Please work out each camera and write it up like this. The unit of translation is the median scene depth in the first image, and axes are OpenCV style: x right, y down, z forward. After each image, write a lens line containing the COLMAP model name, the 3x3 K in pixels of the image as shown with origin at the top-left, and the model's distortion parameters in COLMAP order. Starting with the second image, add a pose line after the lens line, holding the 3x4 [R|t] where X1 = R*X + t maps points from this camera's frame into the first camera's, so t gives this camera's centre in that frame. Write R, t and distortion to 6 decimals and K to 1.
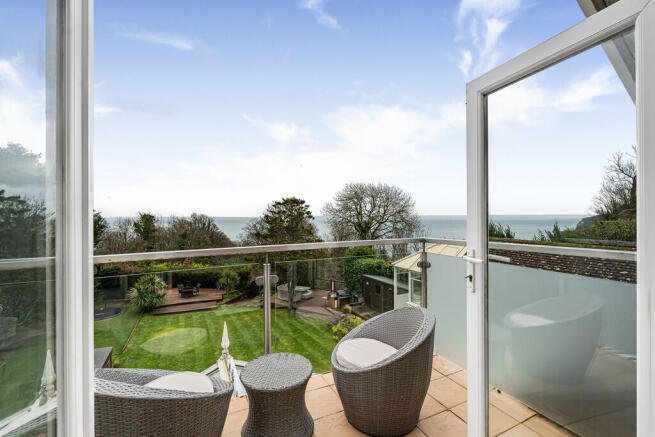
lens RADIAL K [[294.1, 0, 327.8], [0, 294.1, 218.8], [0, 0, 1]] dist [0.001760, -0.000684]
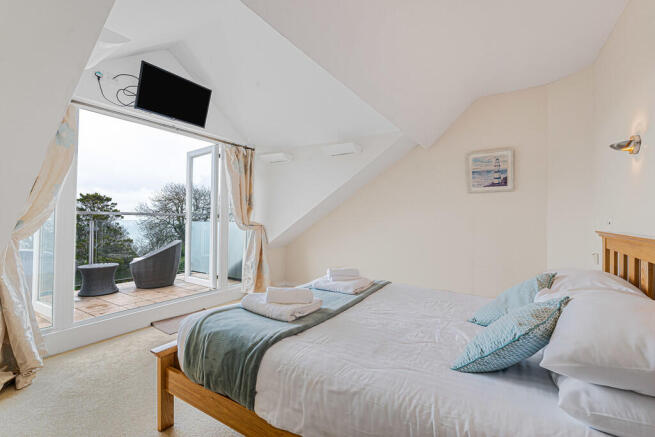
lens RADIAL K [[294.1, 0, 327.5], [0, 294.1, 218.5], [0, 0, 1]] dist [0.001760, -0.000684]
pose [[0.847656, 0.023572, 0.530022, 0.008100], [-0.013316, 0.999643, -0.023161, 0.014281], [-0.530378, 0.012575, 0.847668, -0.132757]]
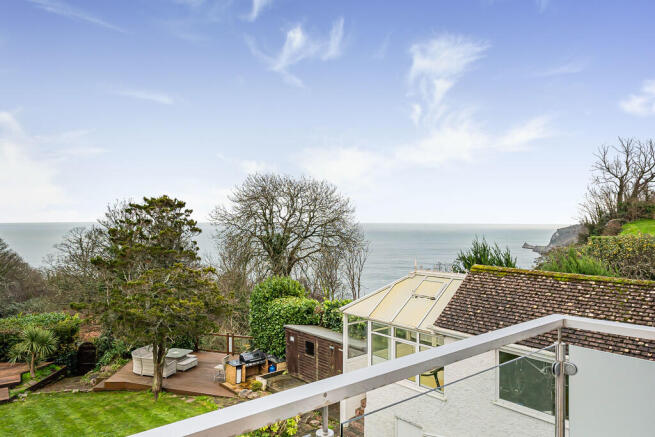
lens RADIAL K [[463.9, 0, 332.4], [0, 463.9, 218.0], [0, 0, 1]] dist [-0.002233, 0.000818]
pose [[0.966321, 0.009977, 0.257144, -0.028194], [-0.004267, 0.999732, -0.022754, -0.009210], [-0.257303, 0.020891, 0.966105, 0.027960]]
